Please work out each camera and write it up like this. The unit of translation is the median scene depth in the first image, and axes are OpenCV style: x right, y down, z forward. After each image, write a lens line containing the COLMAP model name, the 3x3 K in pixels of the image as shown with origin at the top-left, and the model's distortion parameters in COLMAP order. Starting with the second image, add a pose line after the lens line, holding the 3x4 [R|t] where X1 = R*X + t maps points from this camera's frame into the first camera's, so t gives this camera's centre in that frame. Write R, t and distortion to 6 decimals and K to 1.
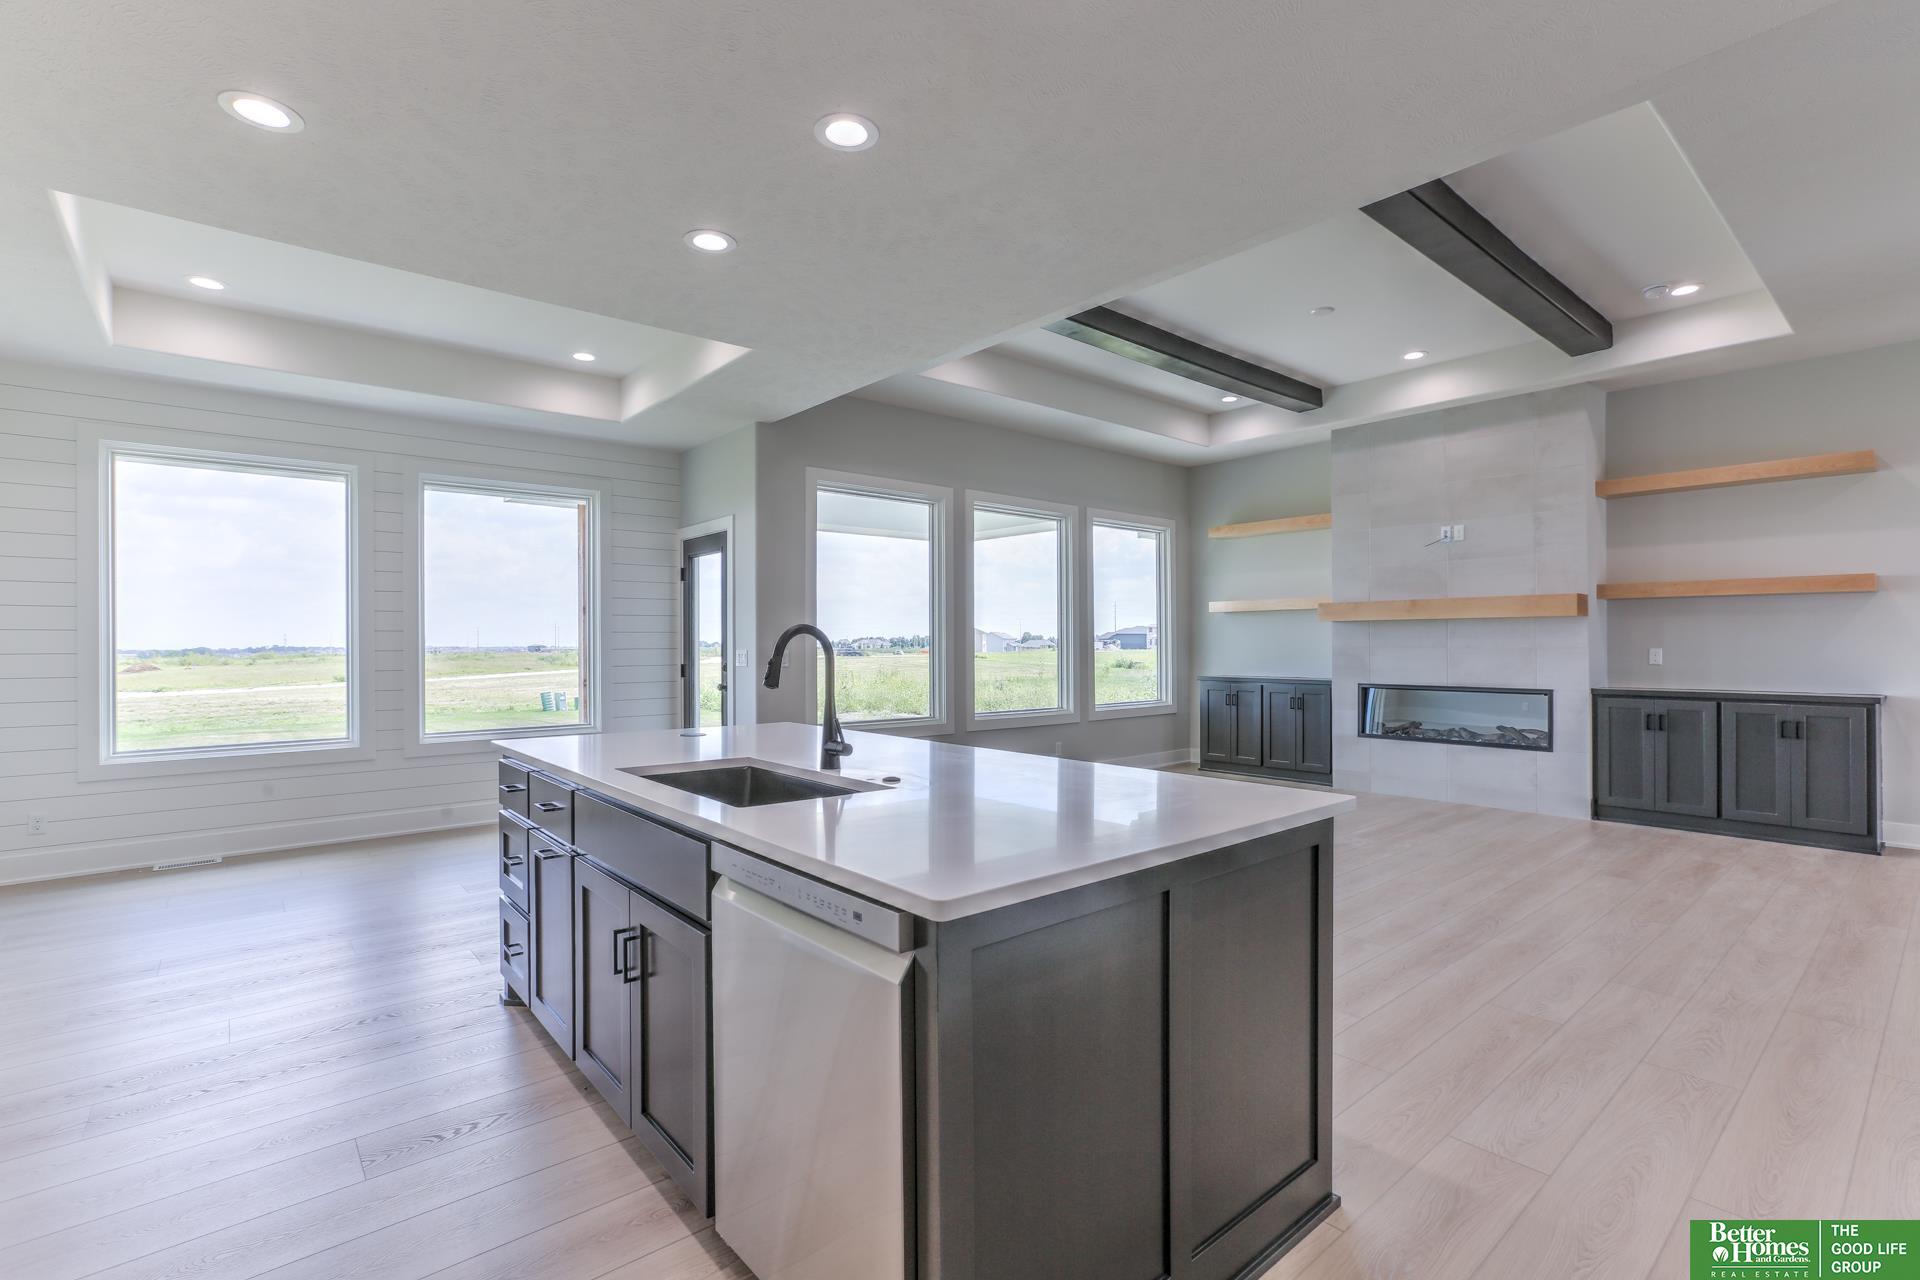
lens RADIAL K [[876.6, 0, 987.6], [0, 876.6, 642.8], [0, 0, 1]] dist [-0.029709, 0.017514]
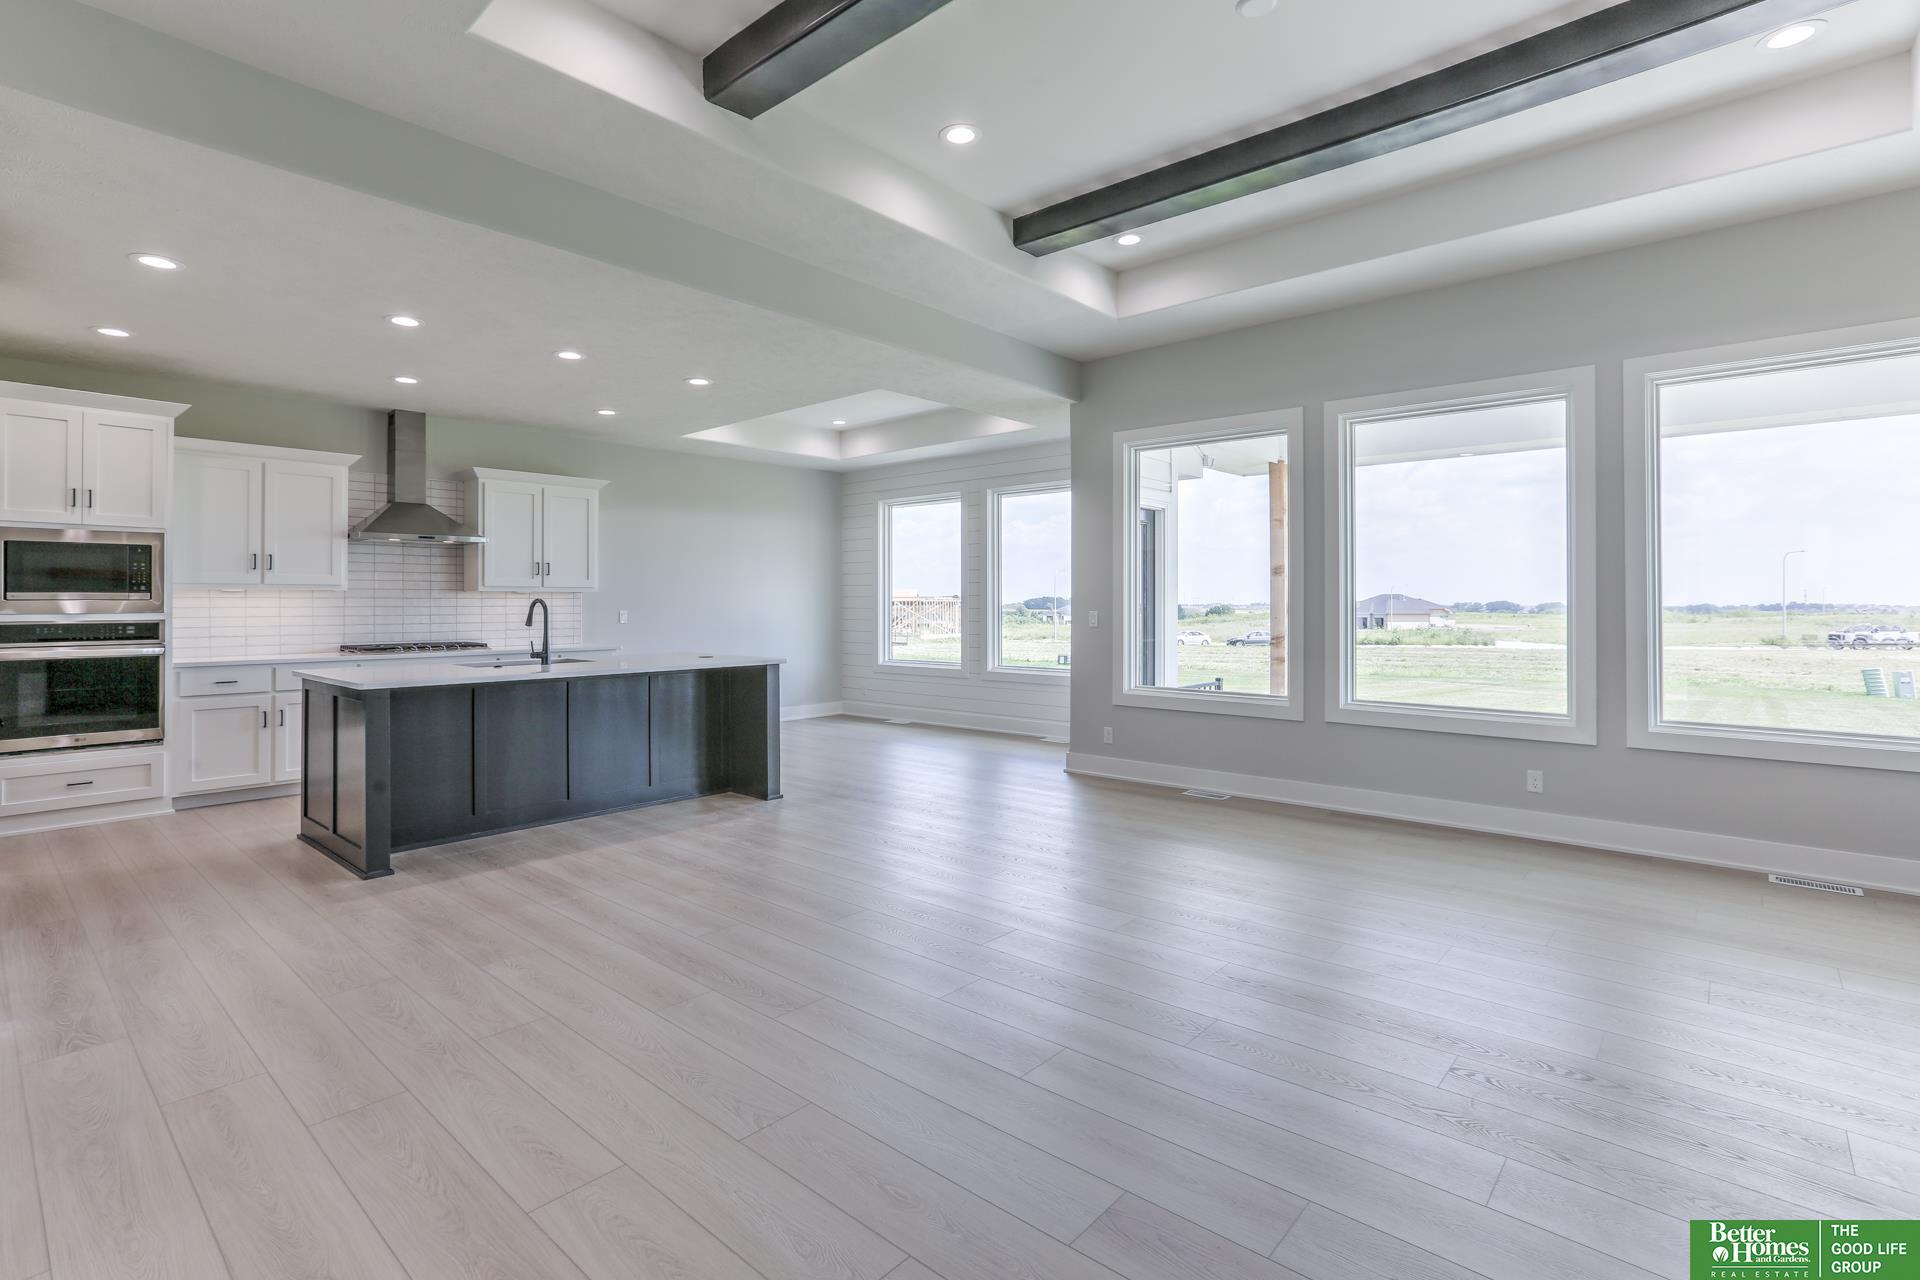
lens RADIAL K [[908.8, 0, 869.4], [0, 908.8, 592.8], [0, 0, 1]] dist [0.001379, 0.000409]
pose [[0.081002, -0.006651, -0.996692, 0.831560], [0.001506, 0.999977, -0.006551, -0.006364], [0.996713, -0.000971, 0.081010, 0.633767]]
